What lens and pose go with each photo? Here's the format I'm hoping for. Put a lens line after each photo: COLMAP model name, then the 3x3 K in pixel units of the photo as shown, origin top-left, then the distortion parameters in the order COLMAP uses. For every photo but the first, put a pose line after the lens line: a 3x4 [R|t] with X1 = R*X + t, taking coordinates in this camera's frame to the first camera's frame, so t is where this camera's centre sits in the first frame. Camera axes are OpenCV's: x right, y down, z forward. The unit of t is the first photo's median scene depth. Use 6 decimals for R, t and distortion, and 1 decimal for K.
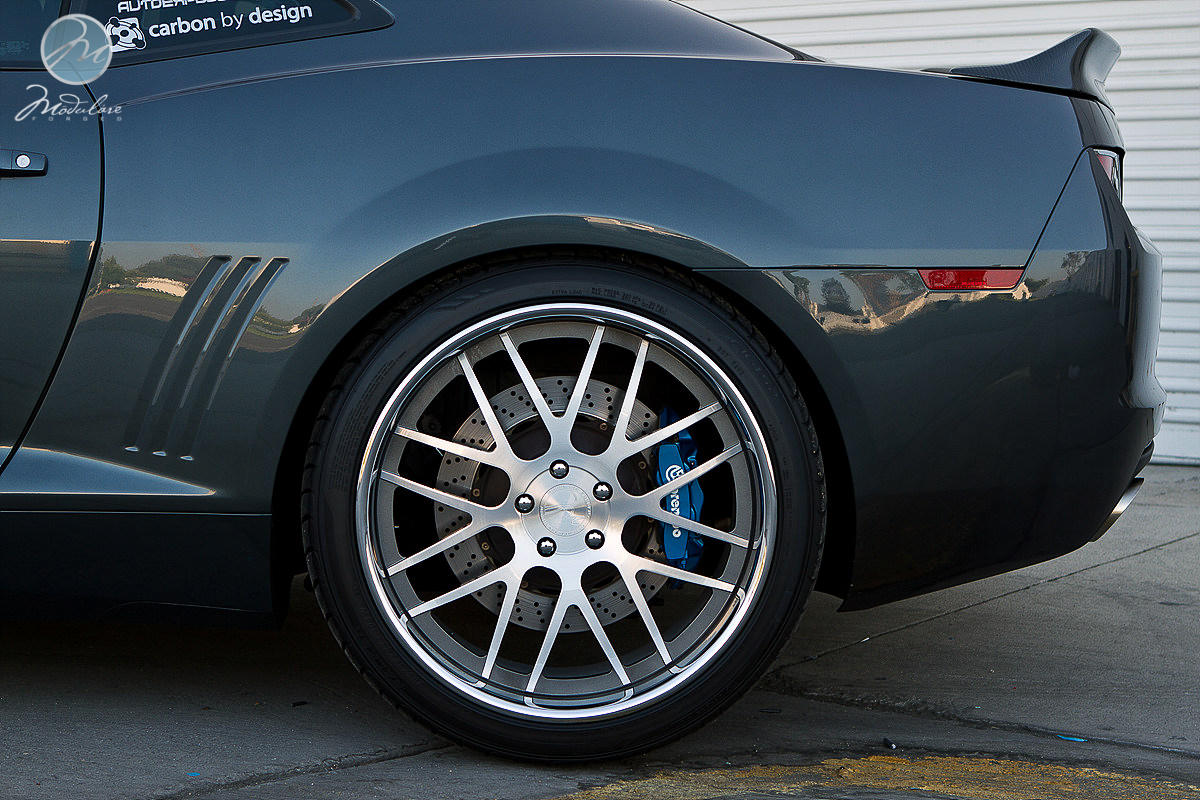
lens RADIAL K [[2669.9, 0, 600.0], [0, 2669.9, 400.0], [0, 0, 1]] dist [-0.026698, 0.282624]
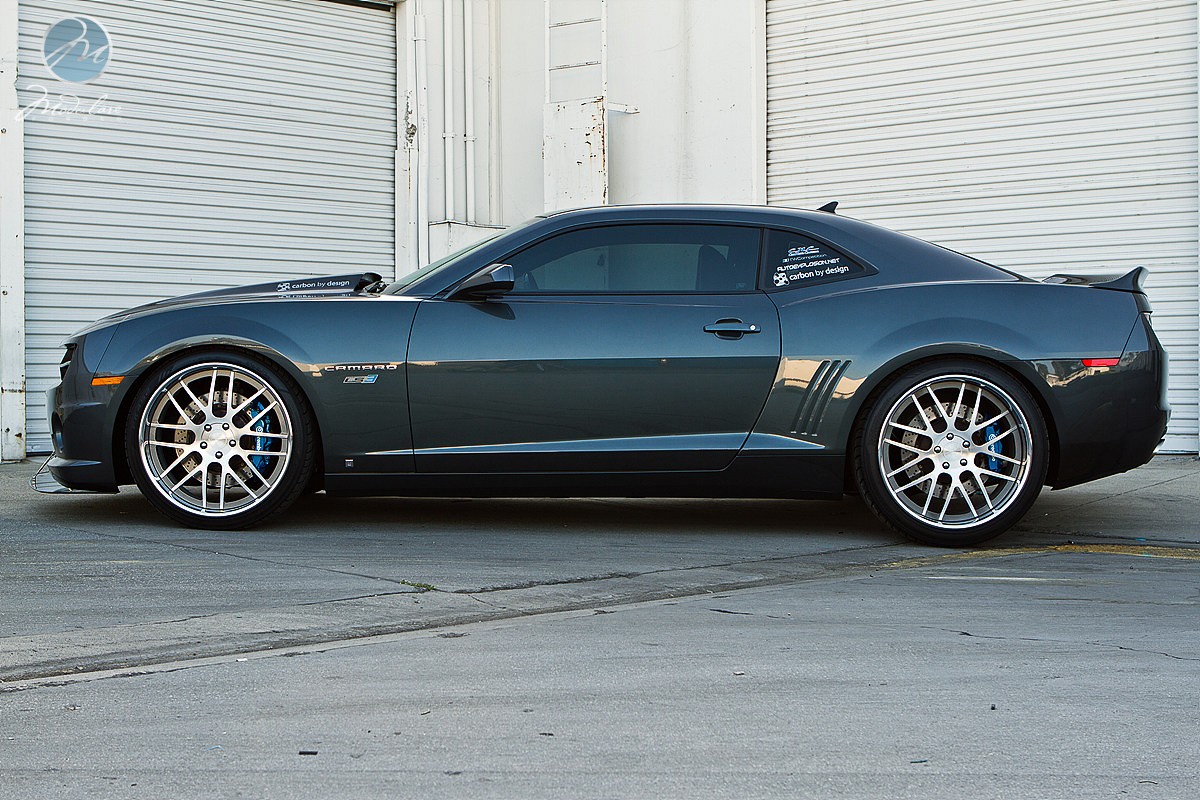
lens RADIAL K [[2000.0, 0, 600.0], [0, 2000.0, 400.0], [0, 0, 1]] dist [-0.041125, -0.093932]
pose [[0.998824, -0.023306, -0.042507, -0.281508], [0.021659, 0.999012, -0.038806, 0.059622], [0.043369, 0.037840, 0.998342, -1.030082]]
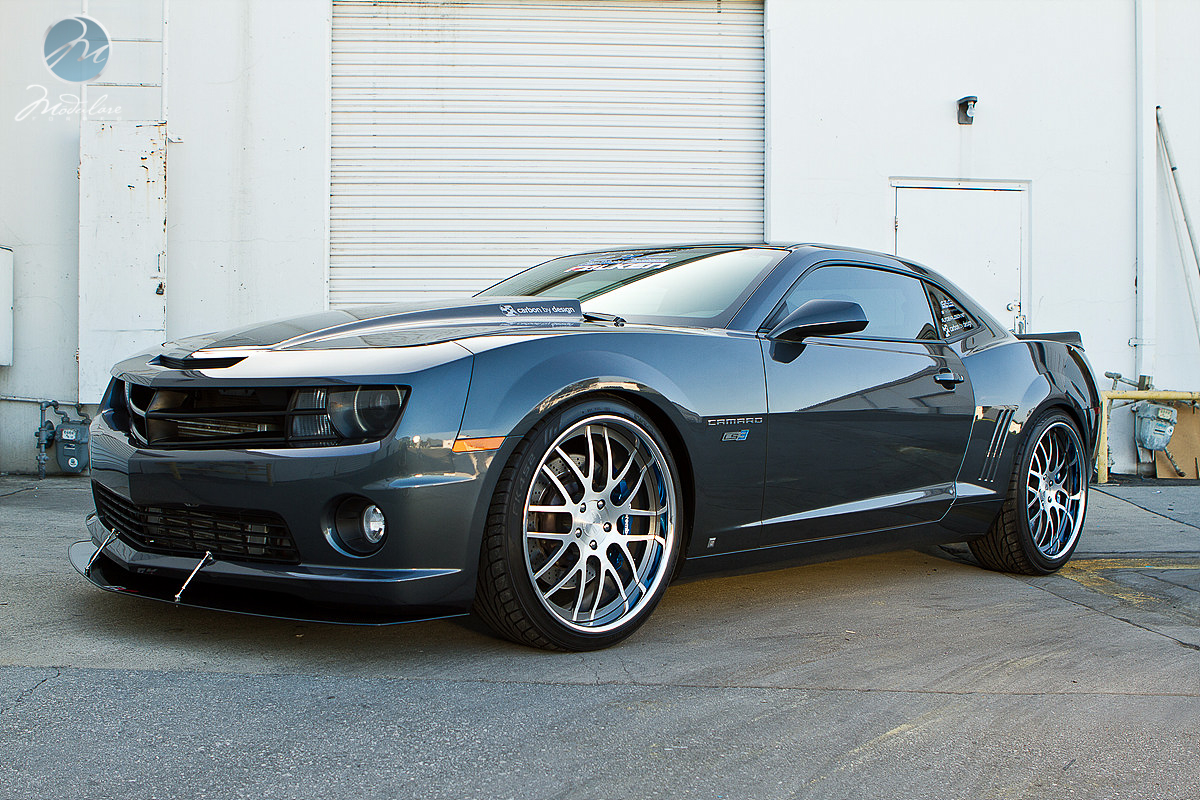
lens RADIAL K [[1371.1, 0, 600.0], [0, 1371.1, 400.0], [0, 0, 1]] dist [-0.128753, 0.013257]
pose [[0.709623, -0.021385, 0.704257, -1.441824], [0.046131, 0.998805, -0.016154, -0.059534], [-0.703069, 0.043951, 0.709762, 0.265478]]
